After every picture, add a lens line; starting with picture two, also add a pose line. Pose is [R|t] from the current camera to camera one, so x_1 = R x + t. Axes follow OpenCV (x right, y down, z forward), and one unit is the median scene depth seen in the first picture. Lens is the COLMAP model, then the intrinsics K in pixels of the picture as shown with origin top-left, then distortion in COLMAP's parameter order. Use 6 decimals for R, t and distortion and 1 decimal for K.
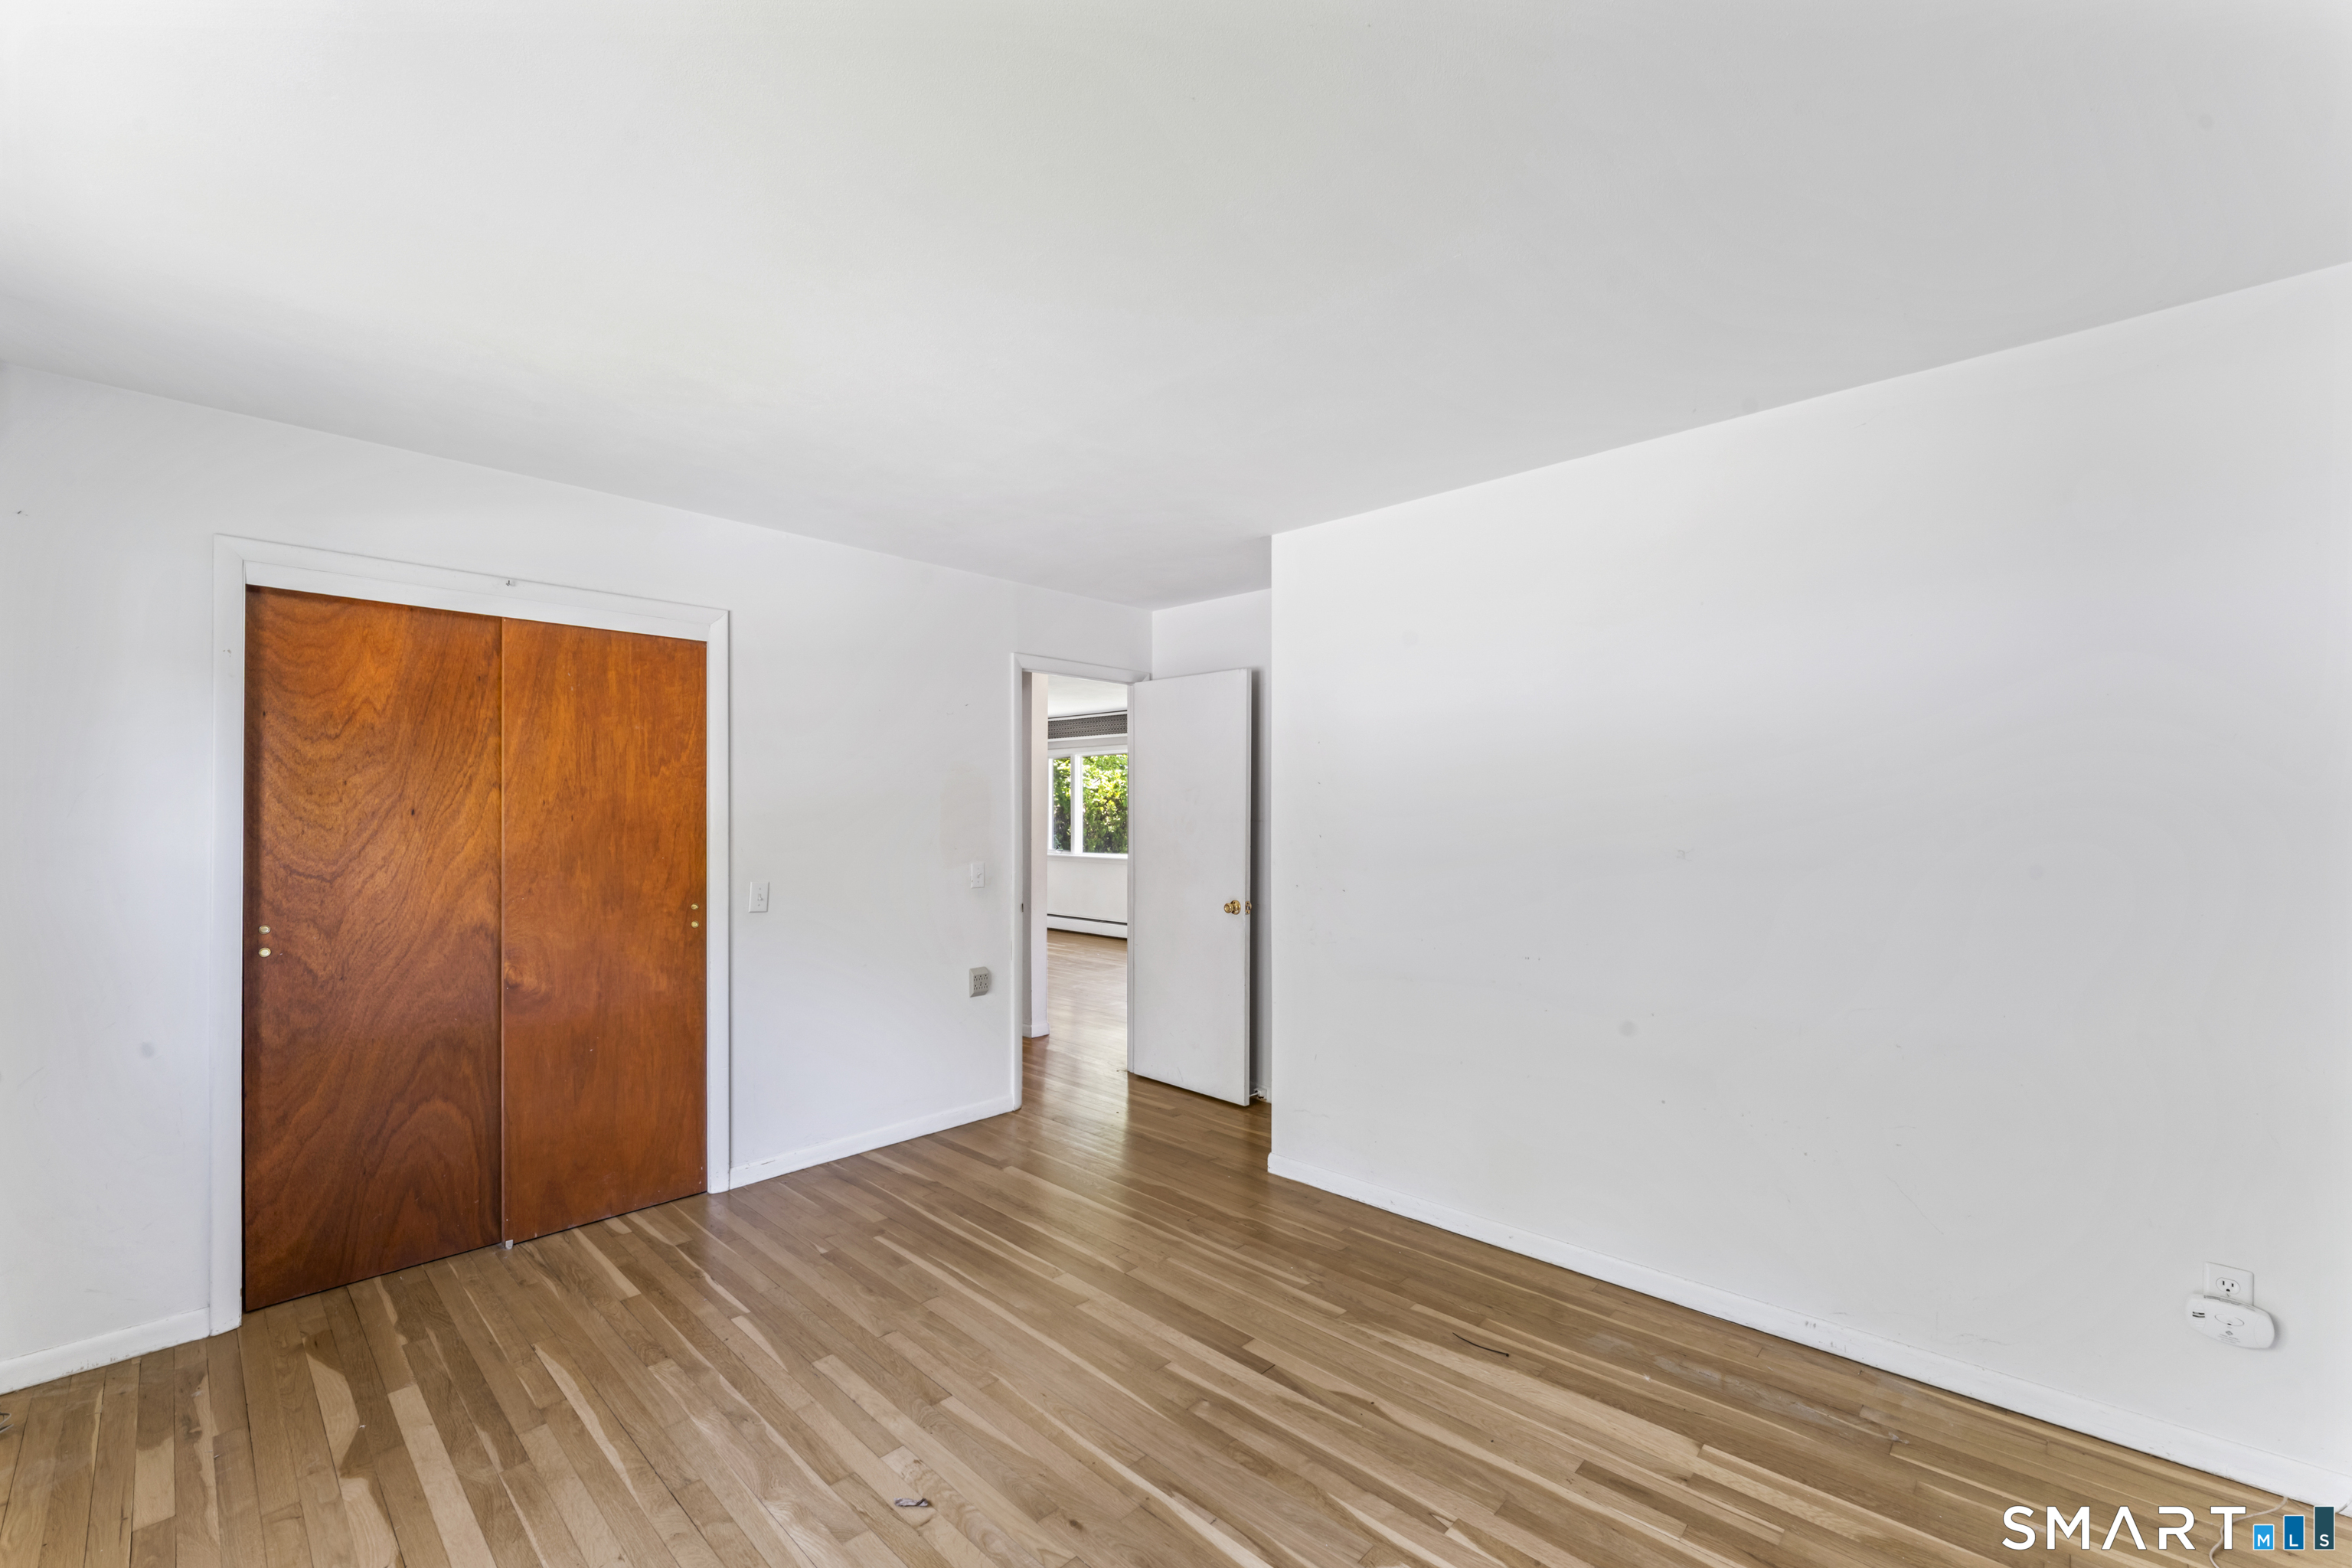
lens RADIAL K [[948.2, 0, 1180.5], [0, 948.2, 810.9], [0, 0, 1]] dist [-0.001332, -0.000407]
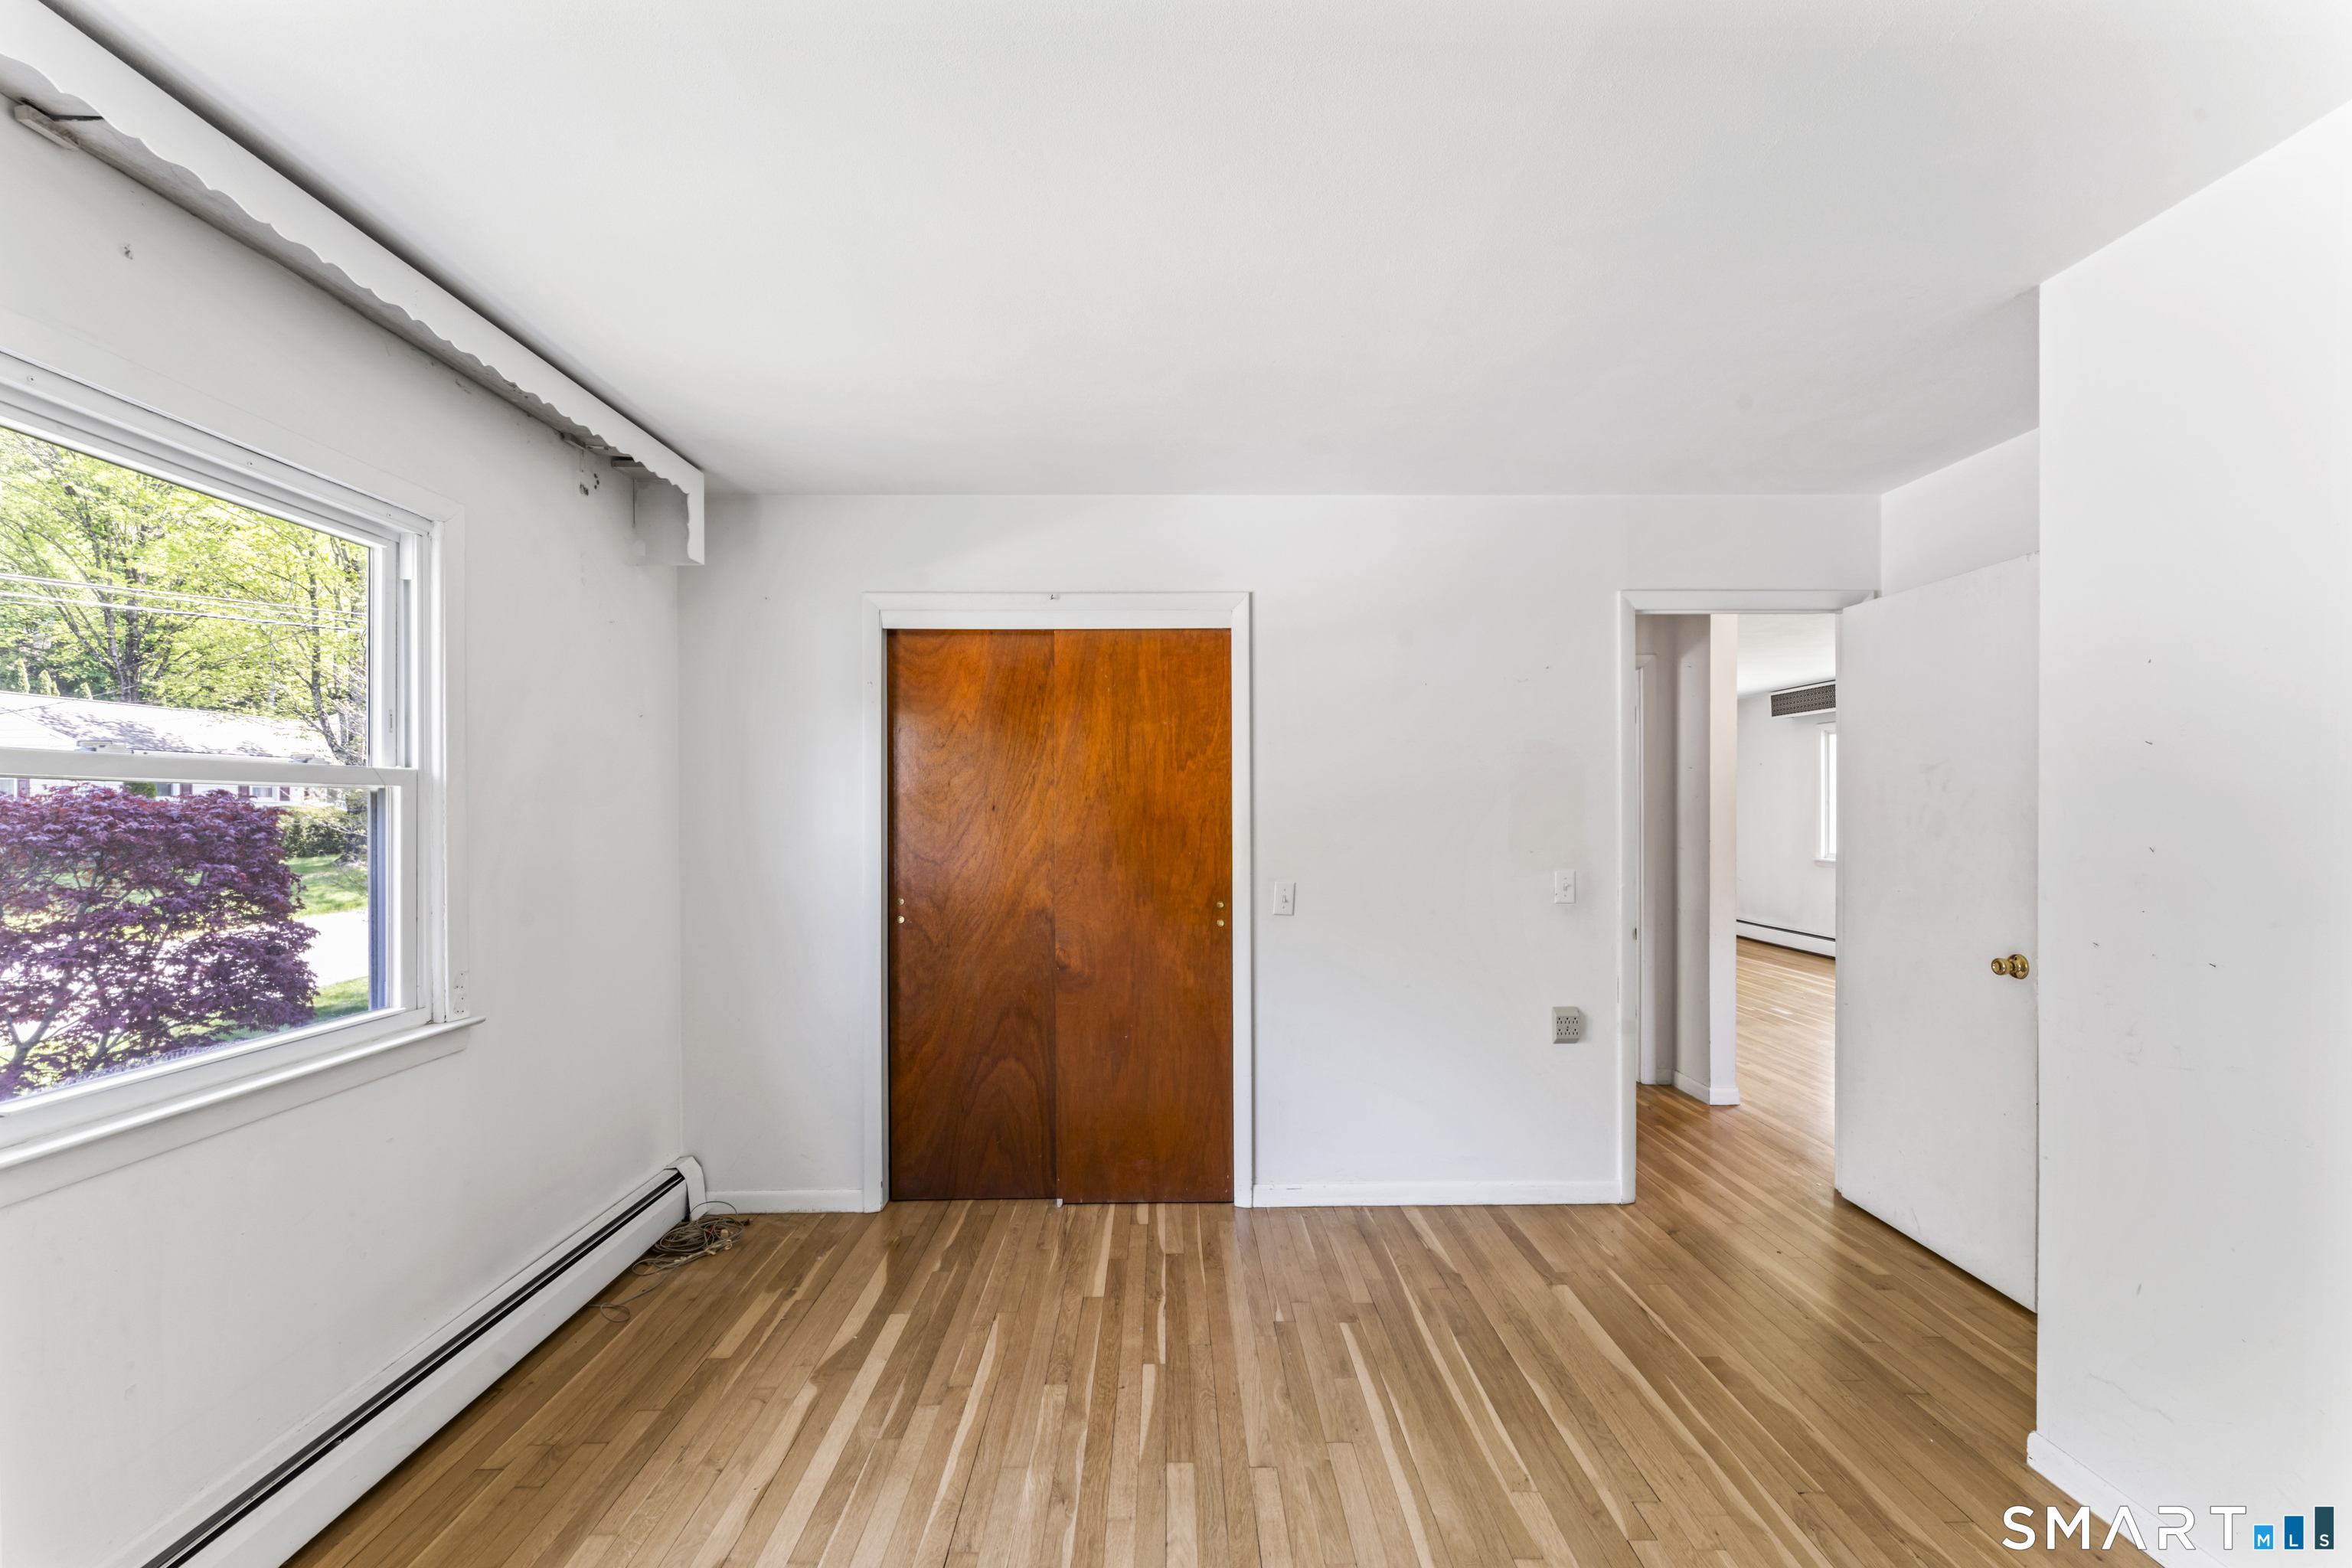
lens RADIAL K [[948.2, 0, 1182.4], [0, 948.2, 816.2], [0, 0, 1]] dist [-0.001332, -0.000407]
pose [[0.696812, 0.003071, -0.717247, 0.182399], [0.005808, 0.999934, 0.009923, 0.001090], [0.717230, -0.011080, 0.696748, 0.356872]]
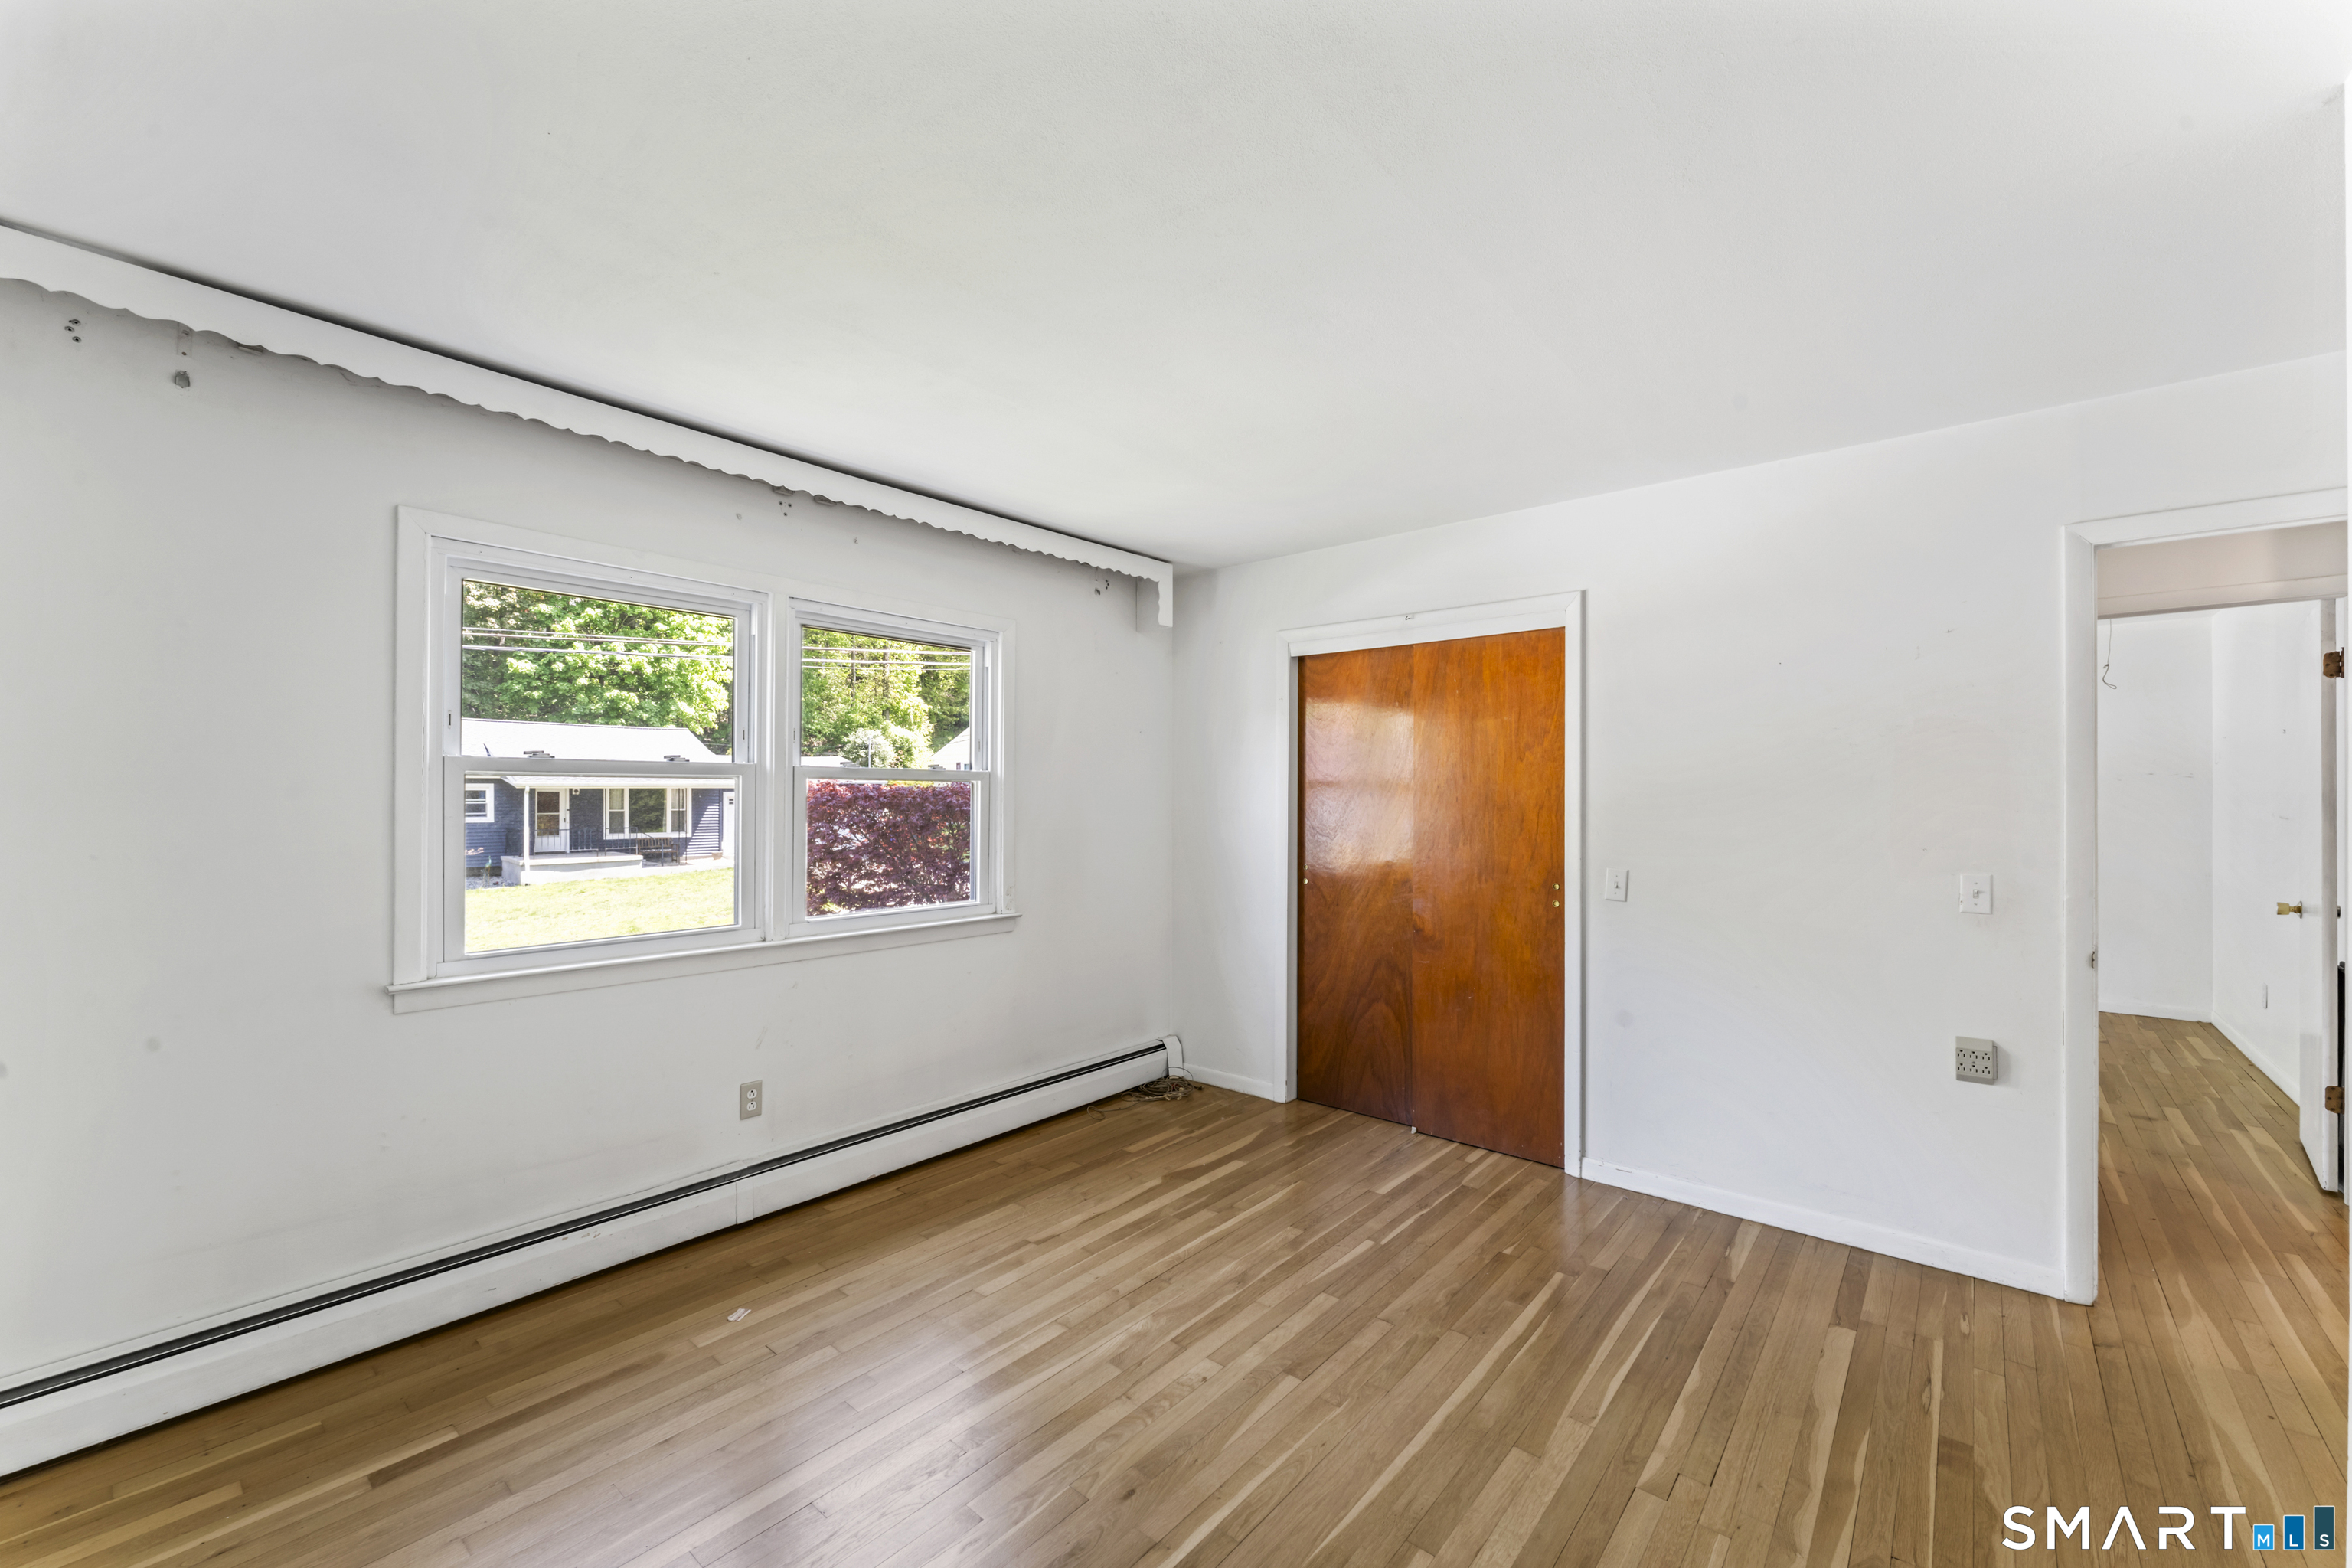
lens RADIAL K [[948.2, 0, 1189.0], [0, 948.2, 793.1], [0, 0, 1]] dist [-0.001332, -0.000407]
pose [[0.058450, -0.002584, -0.998287, 0.584539], [0.000377, 0.999997, -0.002567, 0.002748], [0.998290, -0.000226, 0.058451, 0.645875]]
